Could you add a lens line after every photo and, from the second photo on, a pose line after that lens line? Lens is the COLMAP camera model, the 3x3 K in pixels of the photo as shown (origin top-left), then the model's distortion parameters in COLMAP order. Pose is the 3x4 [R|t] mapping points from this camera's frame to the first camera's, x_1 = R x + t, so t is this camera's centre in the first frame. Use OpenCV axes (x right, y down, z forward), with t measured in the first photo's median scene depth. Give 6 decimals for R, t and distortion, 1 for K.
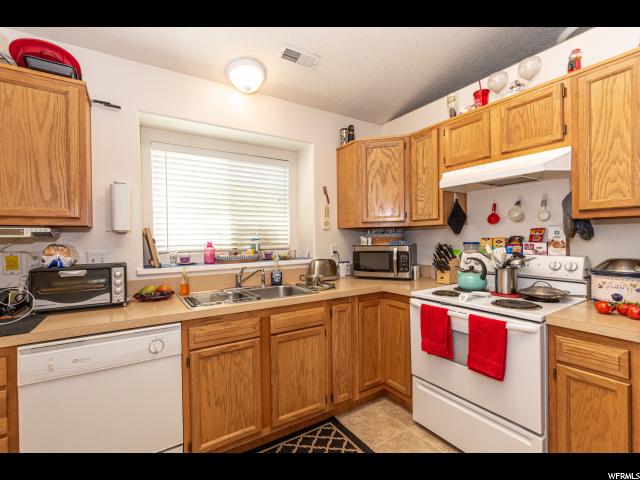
lens RADIAL K [[291.1, 0, 320.0], [0, 291.1, 240.0], [0, 0, 1]] dist [-0.003312, -0.000482]
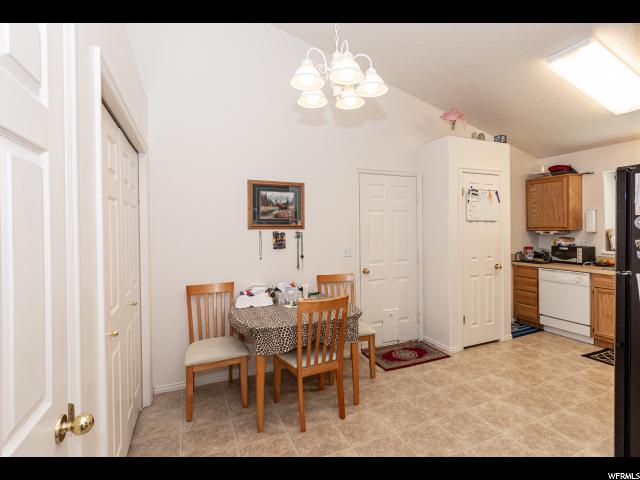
lens RADIAL K [[319.3, 0, 311.0], [0, 319.3, 235.6], [0, 0, 1]] dist [-0.003440, -0.000959]
pose [[-0.198575, 0.042050, -0.979183, 1.768790], [0.009994, 0.999114, 0.040879, -0.104625], [0.980035, -0.001668, -0.198819, -0.490776]]
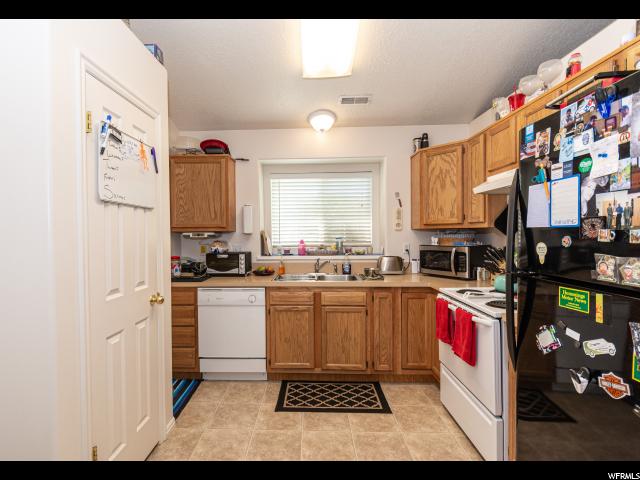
lens RADIAL K [[319.3, 0, 311.0], [0, 319.3, 235.6], [0, 0, 1]] dist [-0.003440, -0.000959]
pose [[0.830635, 0.012359, -0.556681, 0.581409], [-0.007353, 0.999910, 0.011228, -0.035431], [0.556769, -0.005233, 0.830651, -0.306633]]
